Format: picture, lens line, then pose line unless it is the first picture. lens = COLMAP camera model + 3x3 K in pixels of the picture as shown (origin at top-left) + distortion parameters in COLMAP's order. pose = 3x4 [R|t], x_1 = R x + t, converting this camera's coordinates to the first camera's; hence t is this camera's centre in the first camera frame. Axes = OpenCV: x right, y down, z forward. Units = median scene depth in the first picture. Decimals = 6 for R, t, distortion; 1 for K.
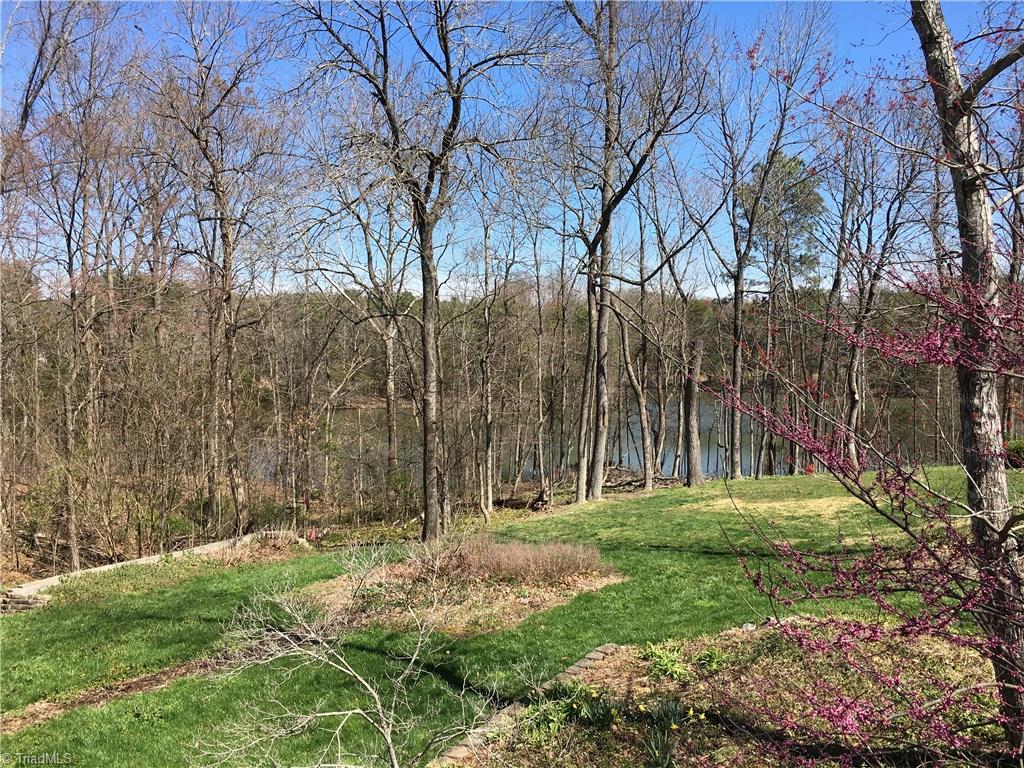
lens RADIAL K [[879.0, 0, 509.7], [0, 879.0, 382.7], [0, 0, 1]] dist [0.065581, -0.080379]
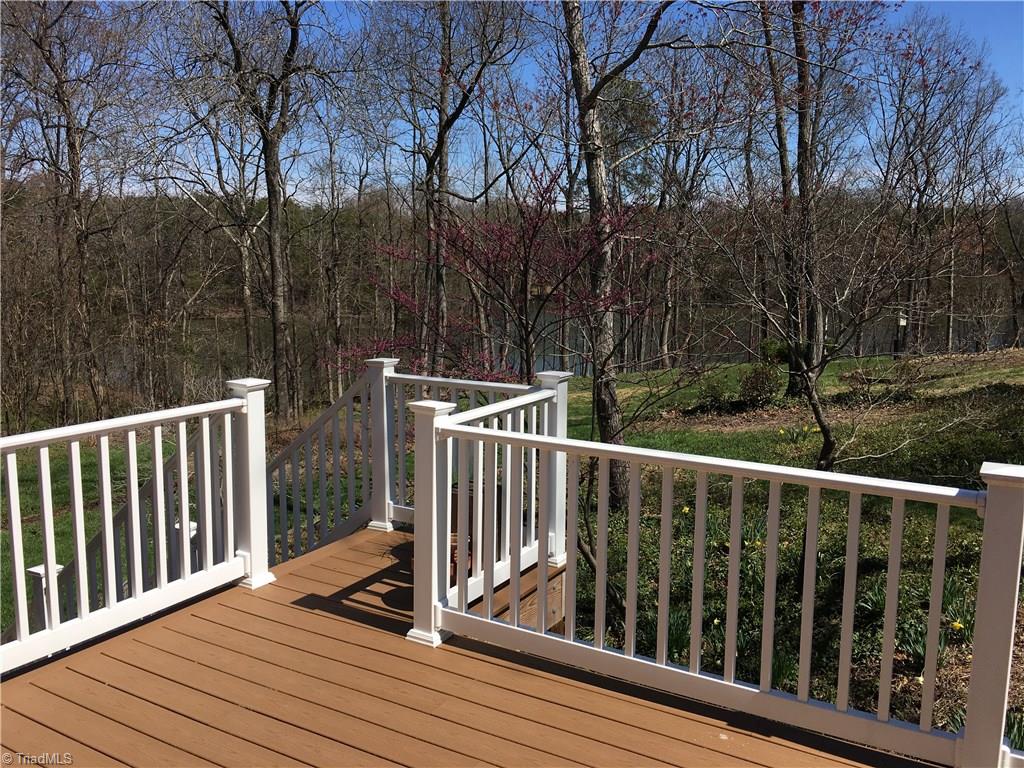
lens RADIAL K [[879.0, 0, 517.3], [0, 879.0, 386.5], [0, 0, 1]] dist [0.065581, -0.080379]
pose [[0.988154, -0.011555, 0.153030, 0.028549], [-0.004360, 0.994645, 0.103255, 0.006294], [-0.153404, -0.102699, 0.982812, -0.123276]]
